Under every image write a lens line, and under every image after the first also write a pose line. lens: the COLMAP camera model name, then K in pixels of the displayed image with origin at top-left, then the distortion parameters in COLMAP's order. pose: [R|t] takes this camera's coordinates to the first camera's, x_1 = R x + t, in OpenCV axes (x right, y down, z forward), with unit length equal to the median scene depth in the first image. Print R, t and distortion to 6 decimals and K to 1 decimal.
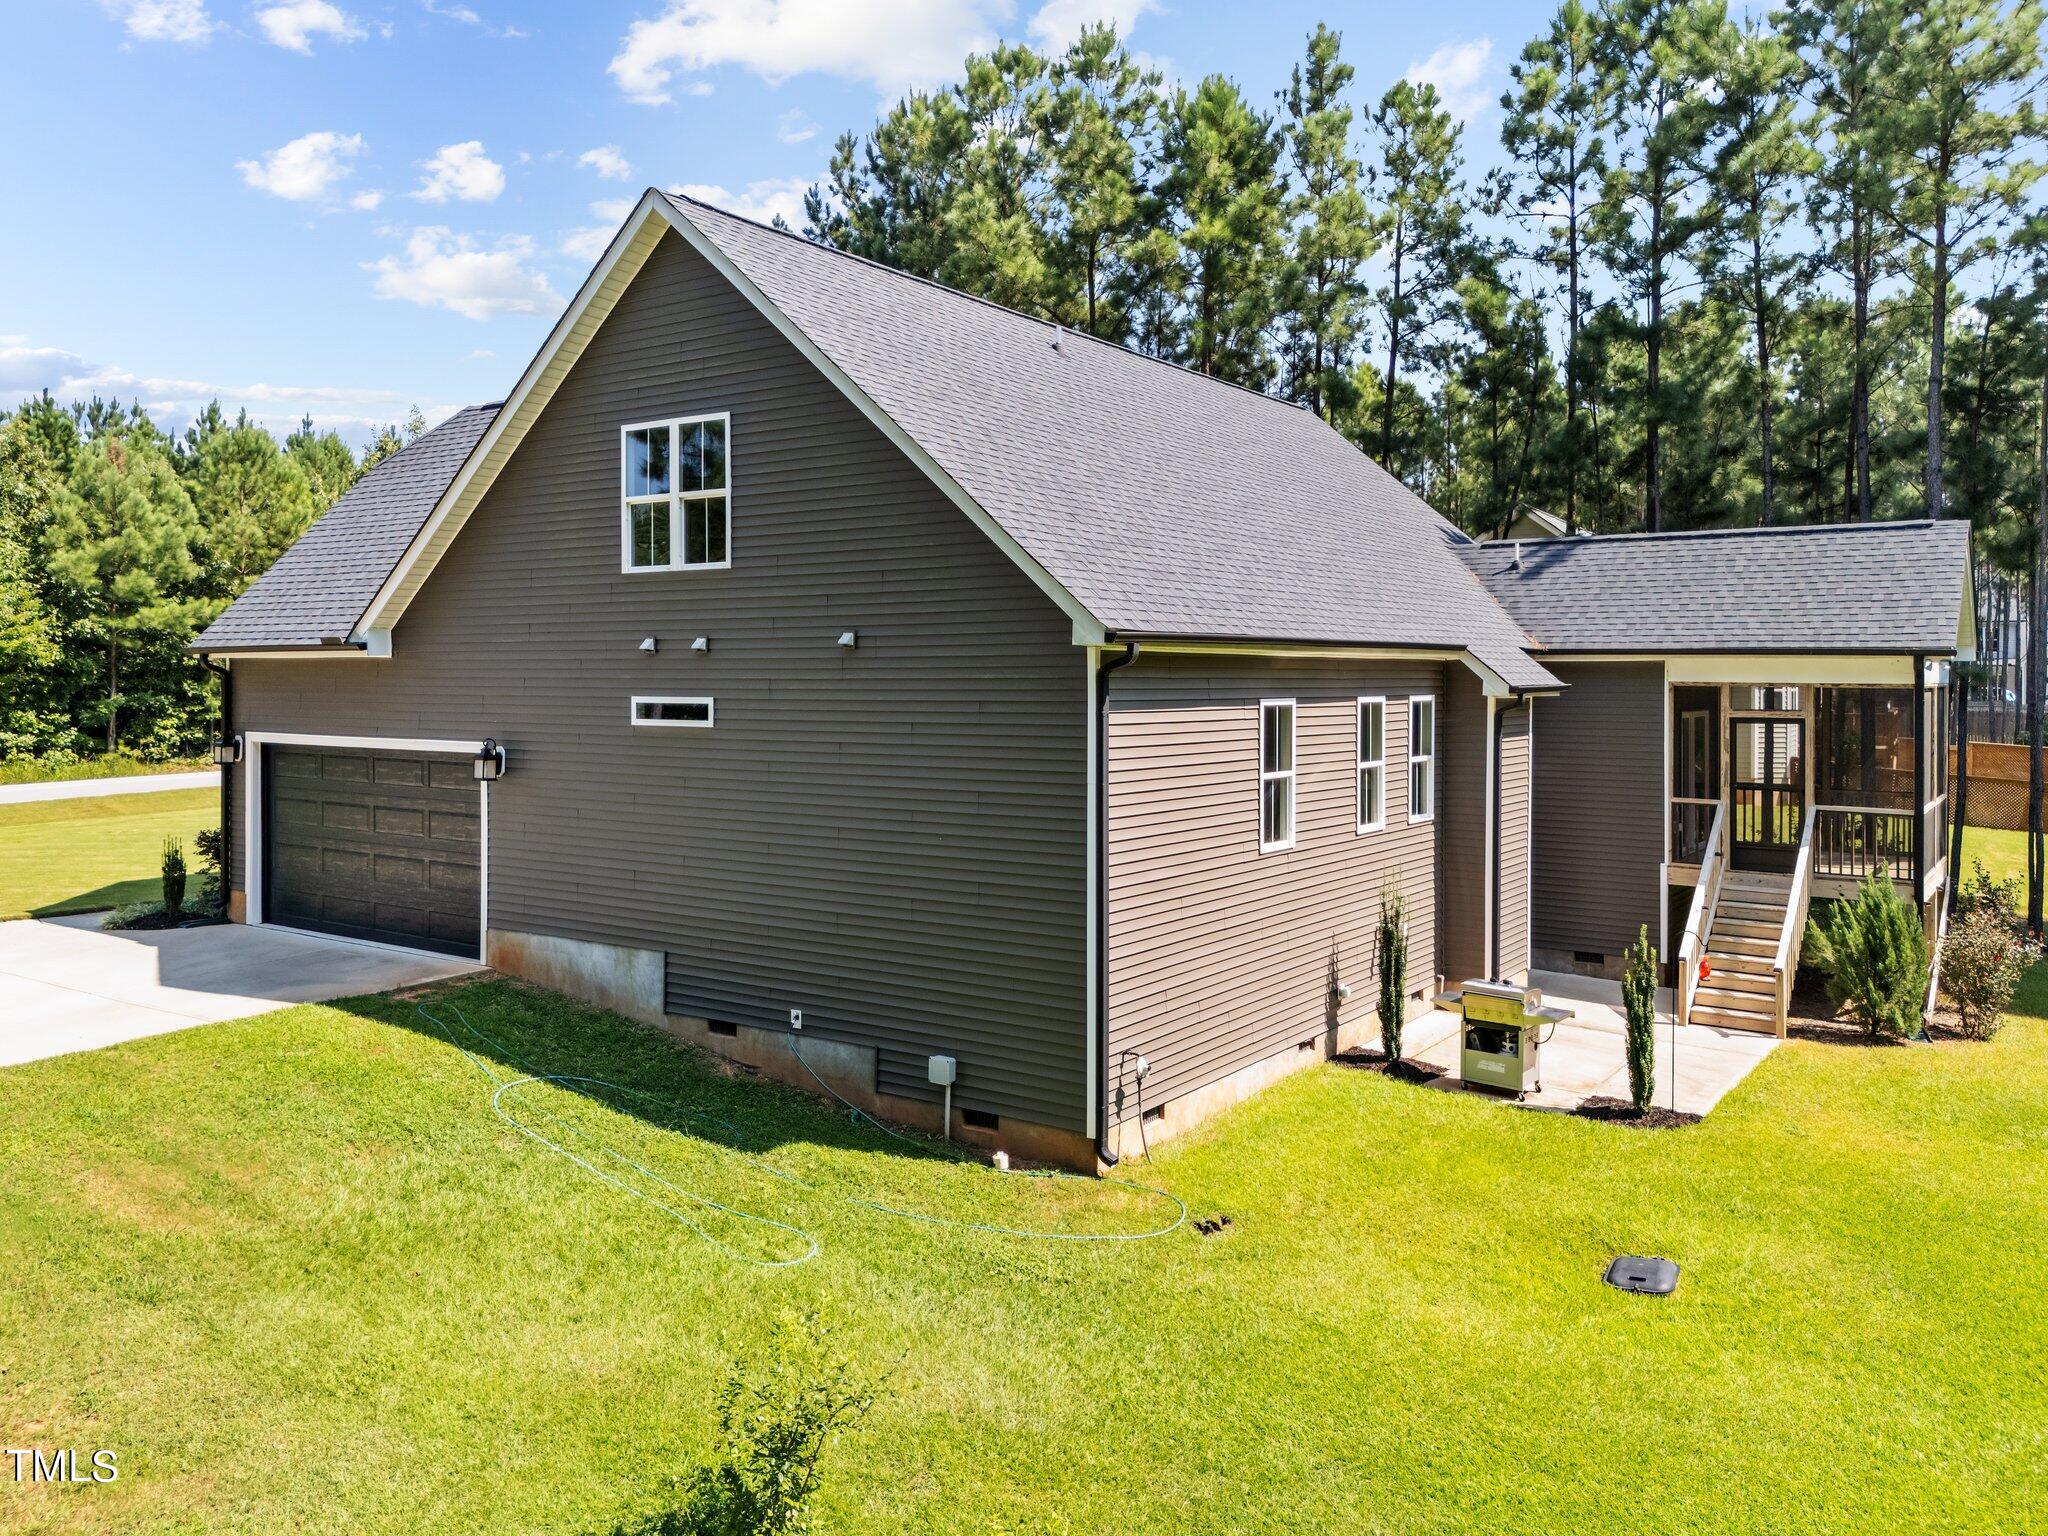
lens RADIAL K [[1543.9, 0, 1034.3], [0, 1543.9, 691.6], [0, 0, 1]] dist [0.060542, -0.053096]
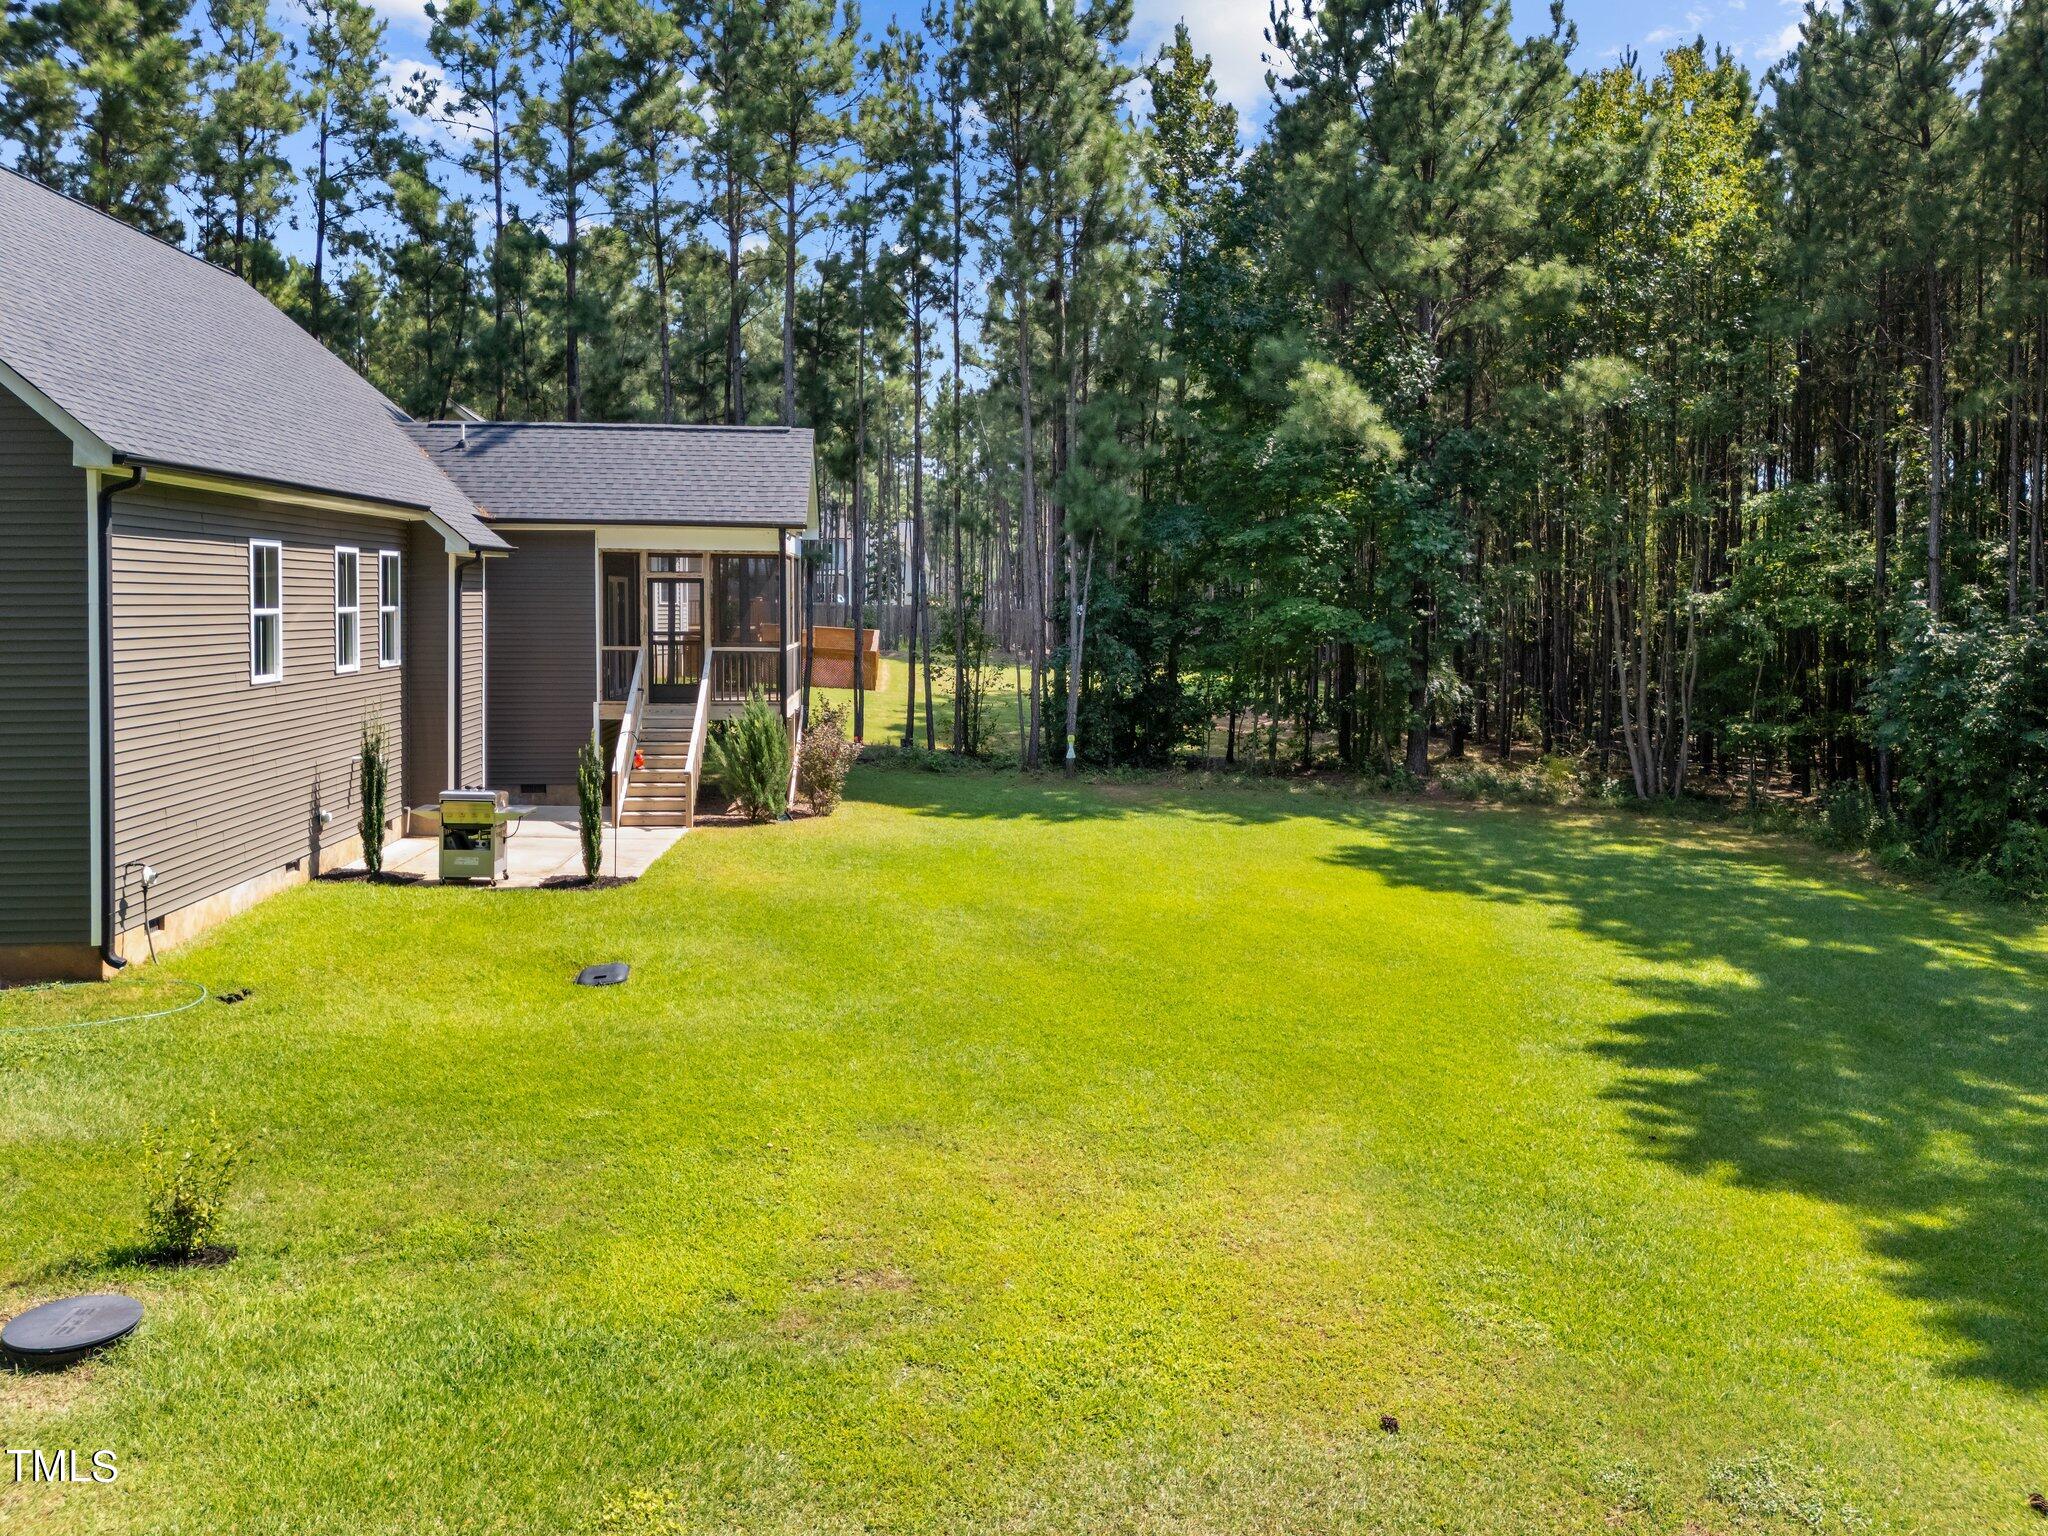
lens RADIAL K [[1564.1, 0, 1019.7], [0, 1564.1, 631.6], [0, 0, 1]] dist [0.030832, -0.011878]
pose [[0.782864, -0.014450, 0.622025, -0.072267], [0.005093, 0.999846, 0.016818, 0.033861], [-0.622172, -0.009998, 0.782816, -0.112789]]
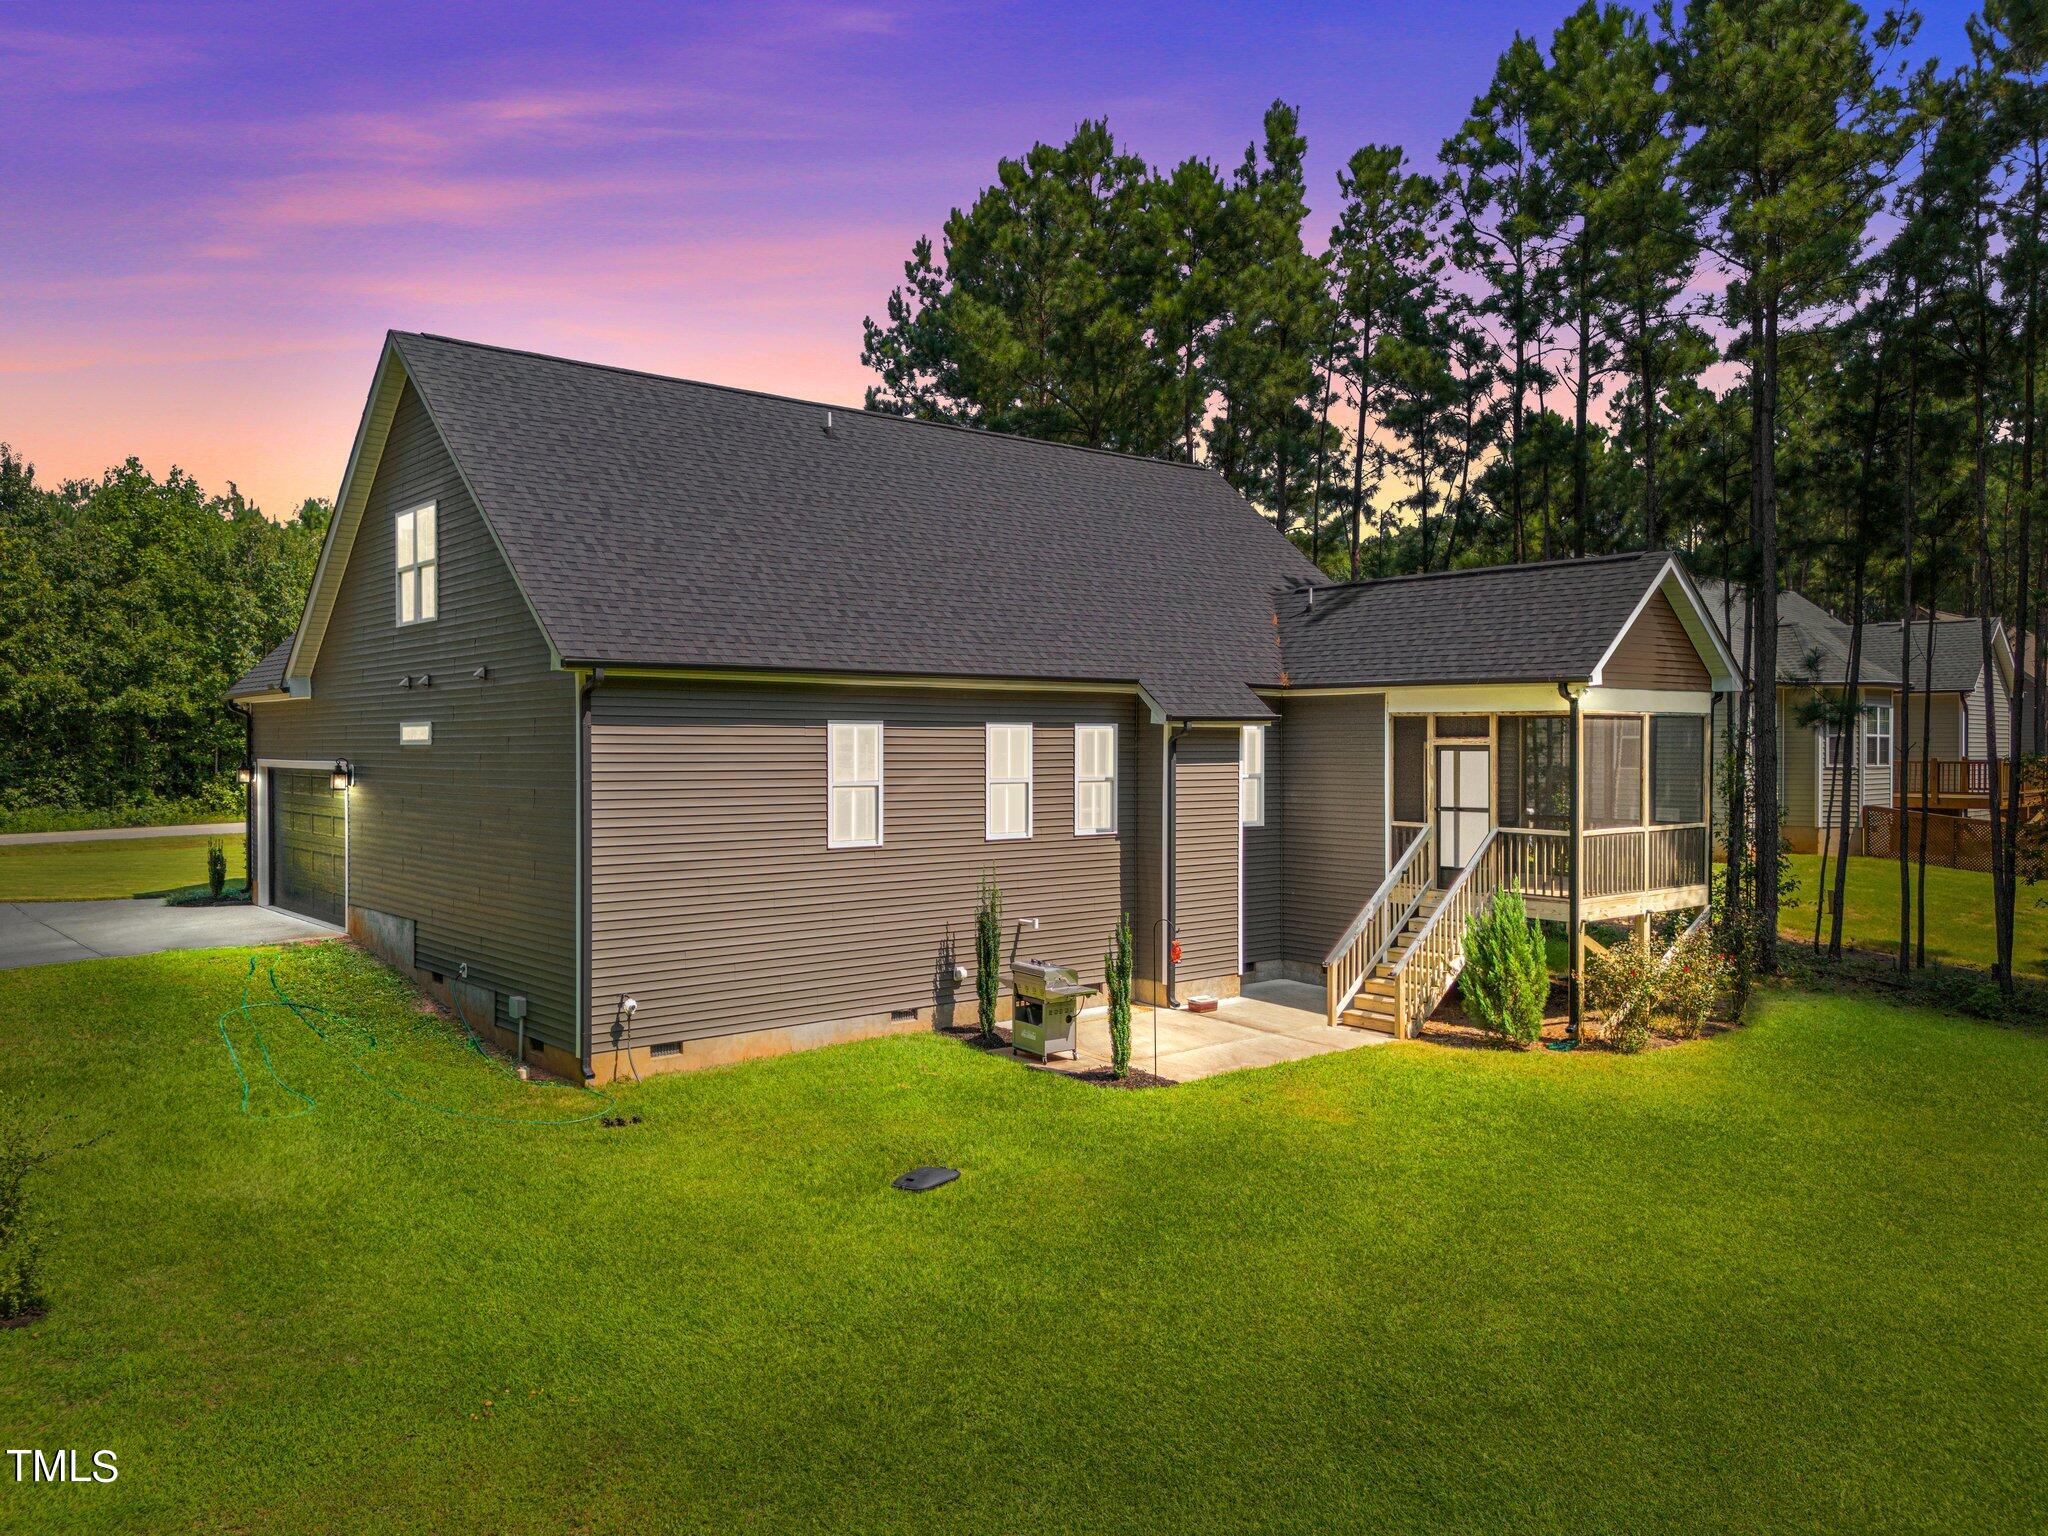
lens RADIAL K [[1515.7, 0, 1024.0], [0, 1515.7, 768.0], [0, 0, 1]] dist [0.082929, -0.105546]
pose [[0.965607, 0.001141, -0.260005, 0.383872], [0.000255, 0.999986, 0.005336, 0.022891], [0.260007, -0.005219, 0.965593, -0.064106]]
